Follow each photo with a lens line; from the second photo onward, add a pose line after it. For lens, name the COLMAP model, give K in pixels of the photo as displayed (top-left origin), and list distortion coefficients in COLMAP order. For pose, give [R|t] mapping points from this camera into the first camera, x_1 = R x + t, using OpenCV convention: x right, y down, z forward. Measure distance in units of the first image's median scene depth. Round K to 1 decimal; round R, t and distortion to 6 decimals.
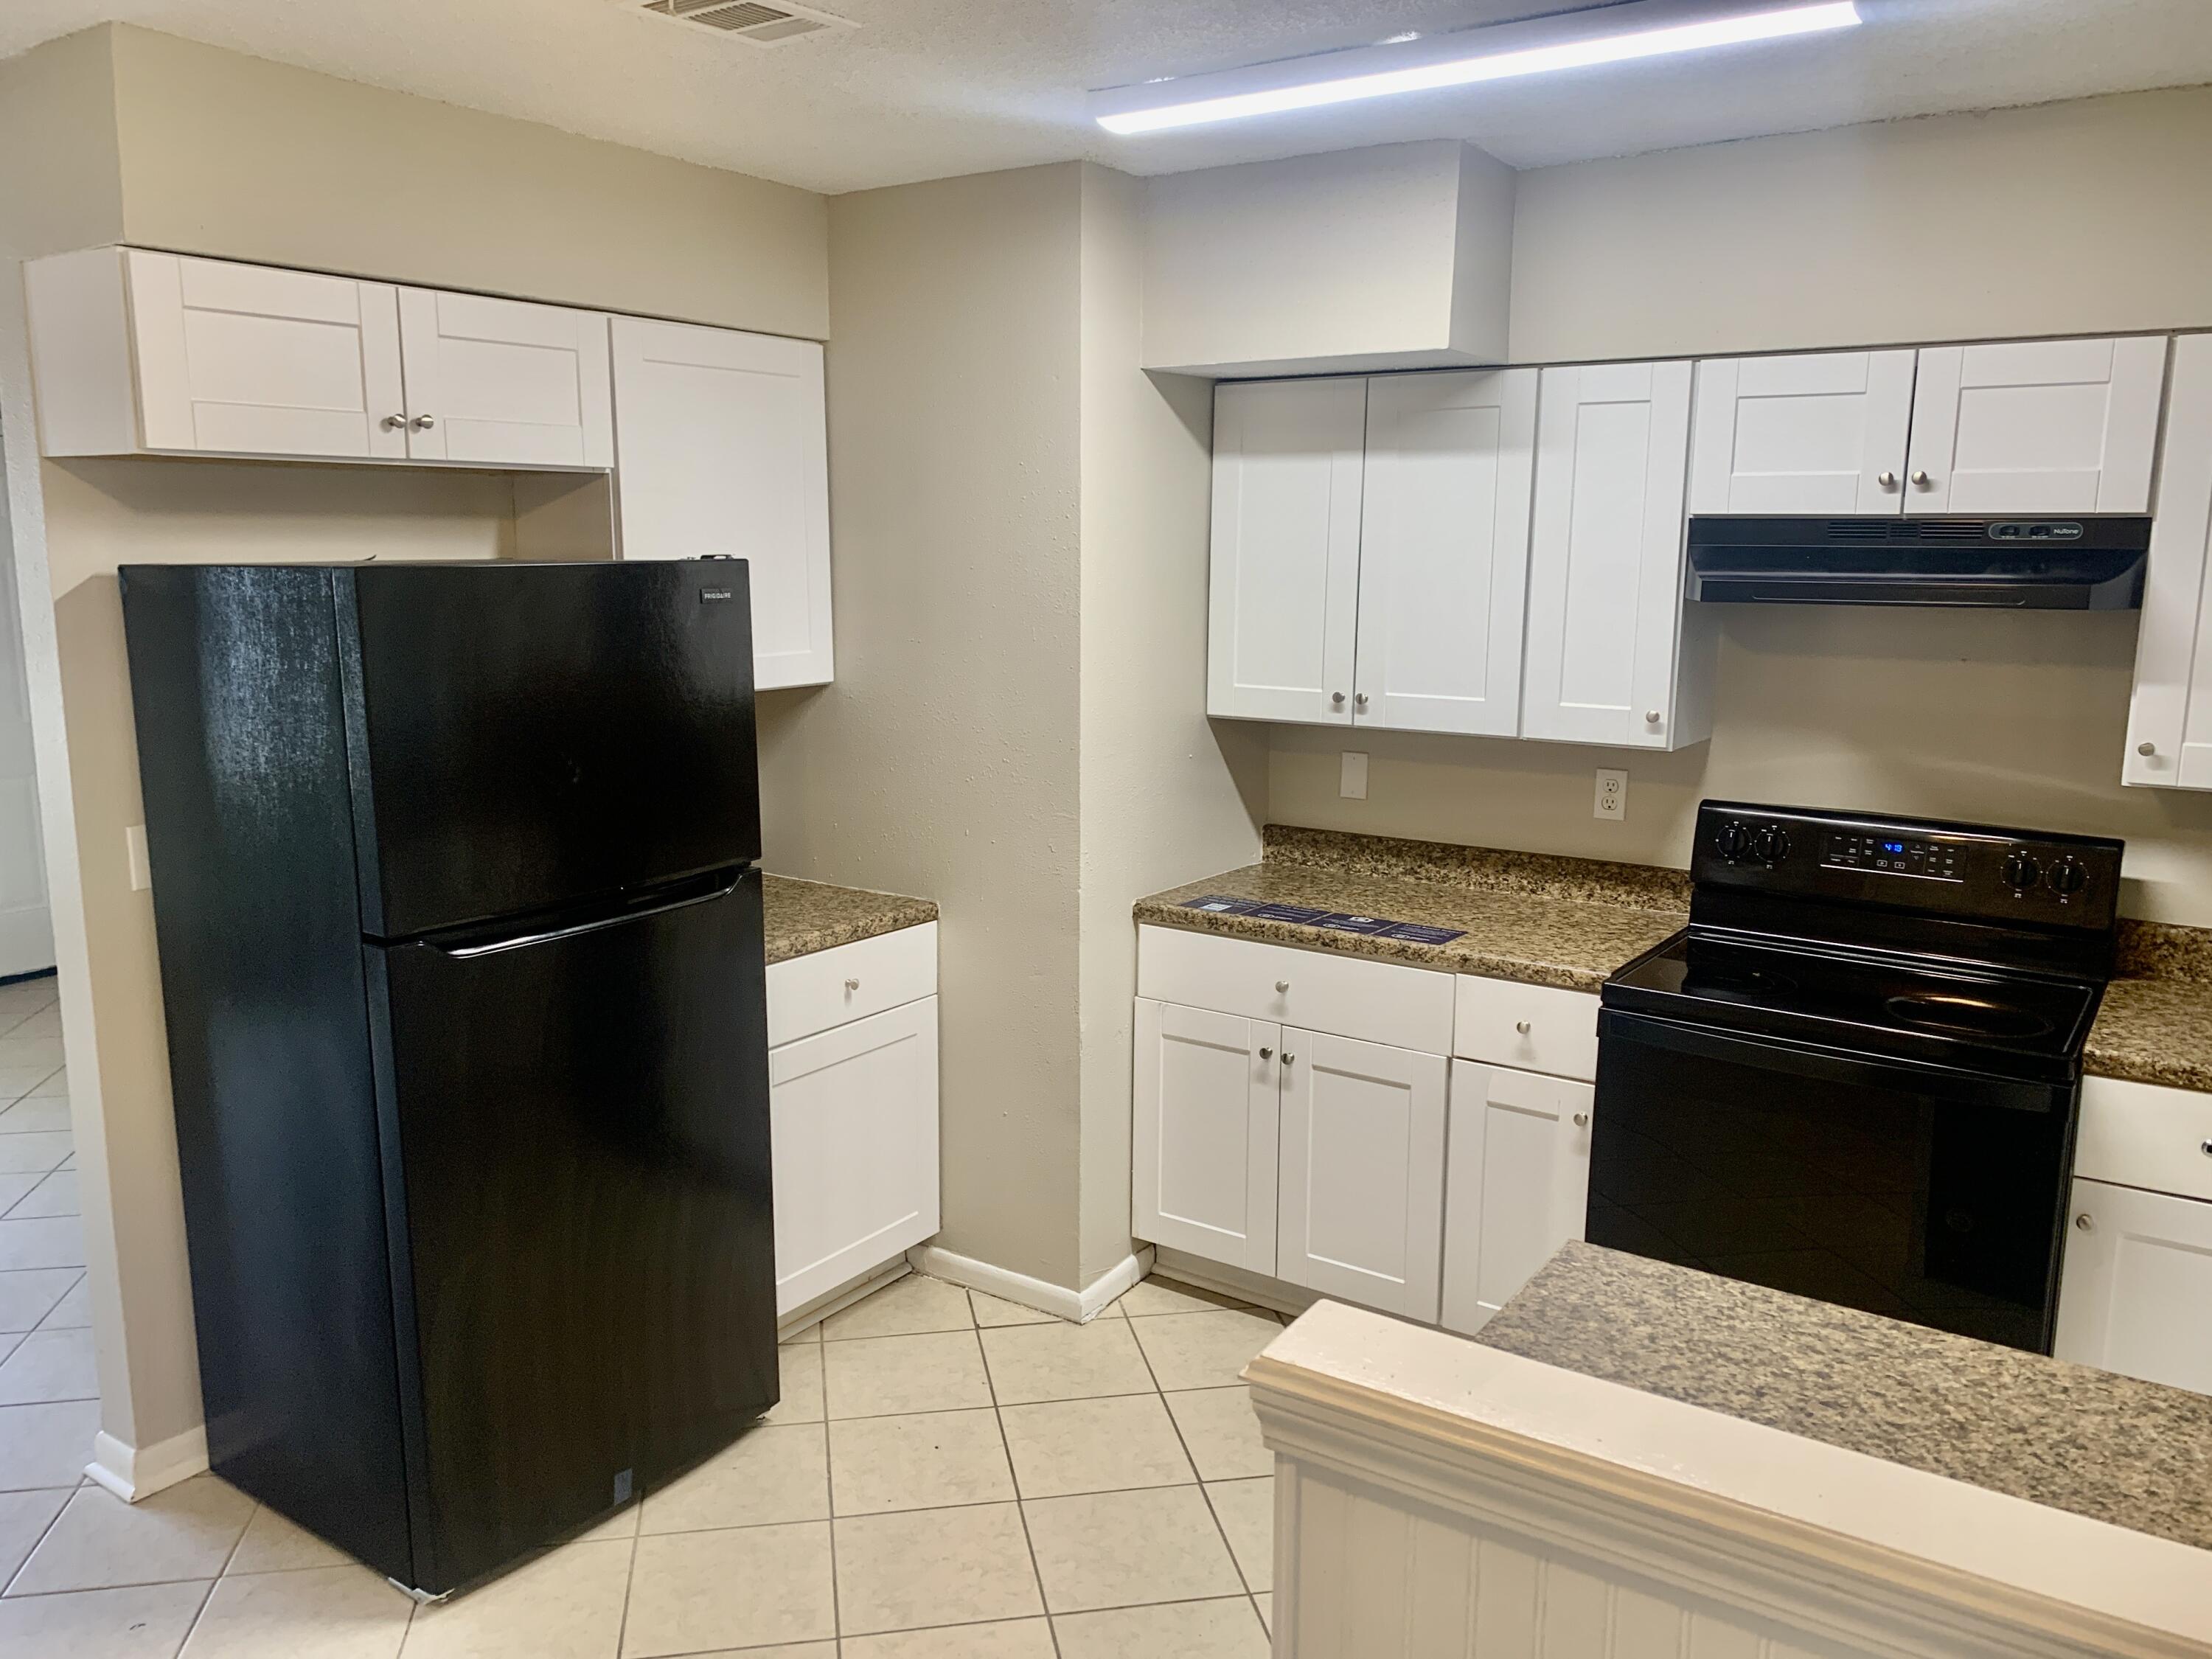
lens RADIAL K [[1678.4, 0, 1090.1], [0, 1678.4, 824.1], [0, 0, 1]] dist [0.077598, -0.175818]
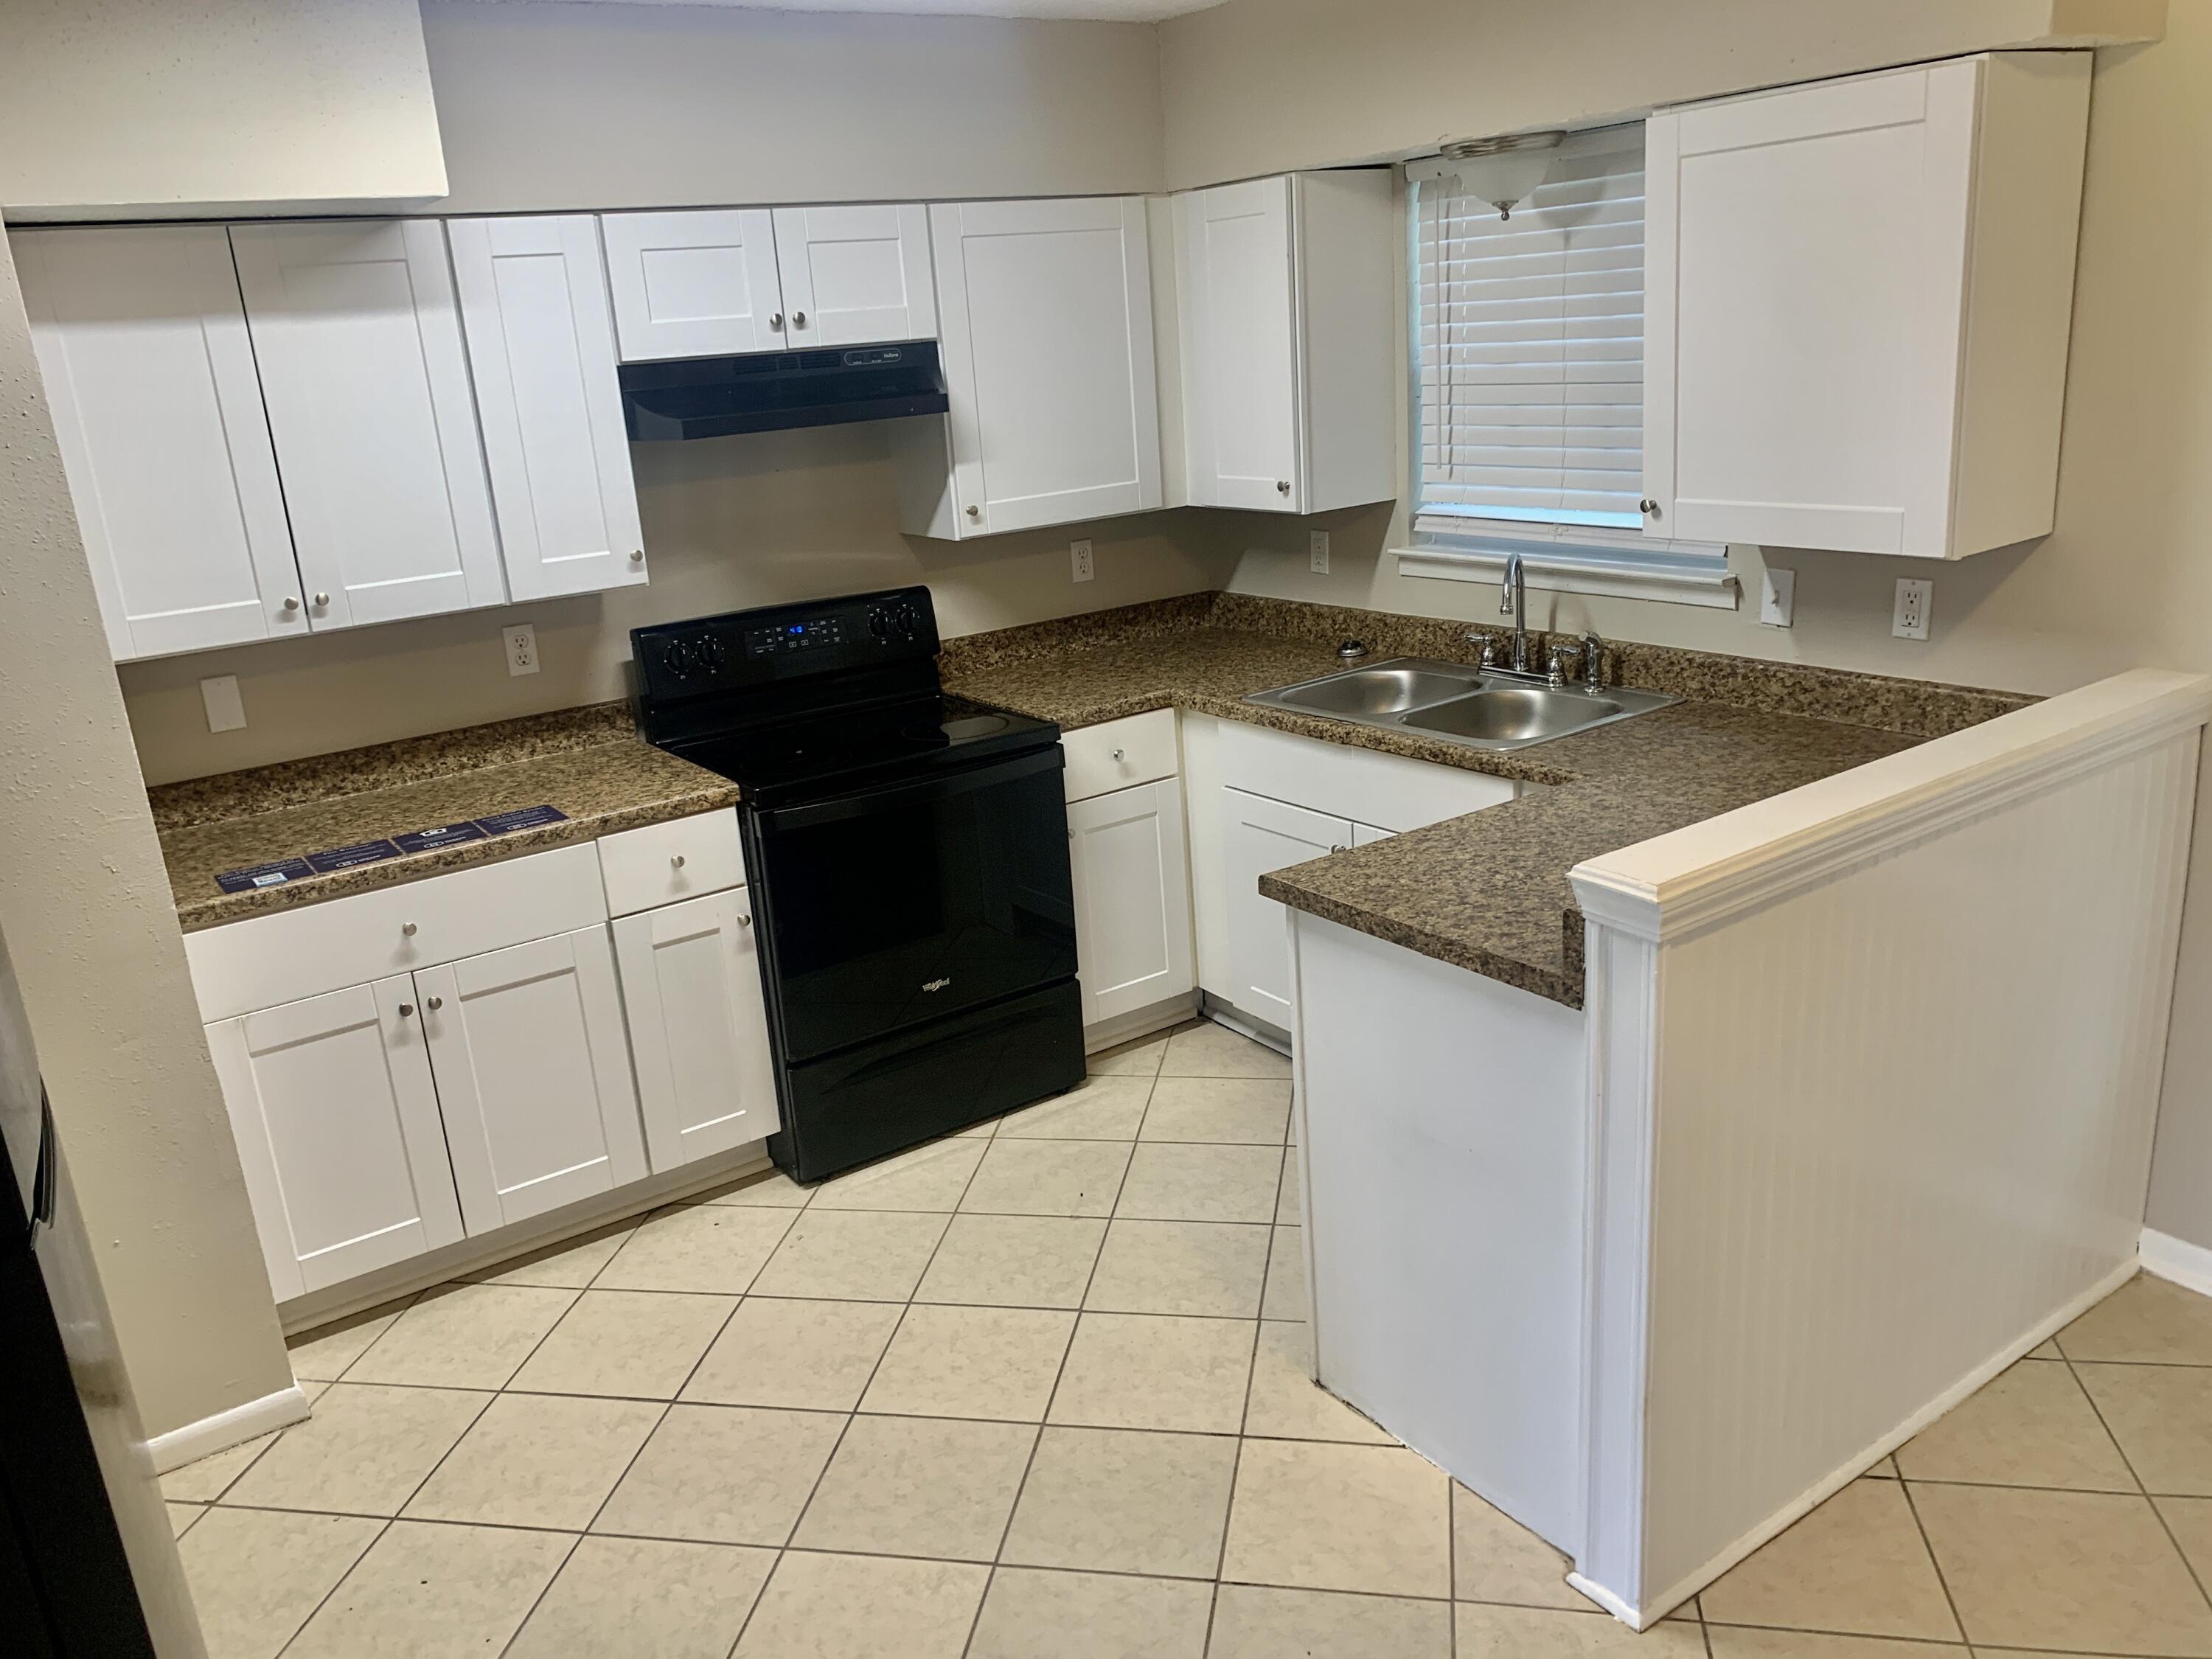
lens RADIAL K [[1678.4, 0, 1090.1], [0, 1678.4, 824.1], [0, 0, 1]] dist [0.077598, -0.175818]
pose [[0.348845, -0.299208, 0.888134, -0.524348], [0.227657, 0.946335, 0.229396, -0.076372], [-0.909109, 0.122166, 0.398241, 0.309522]]
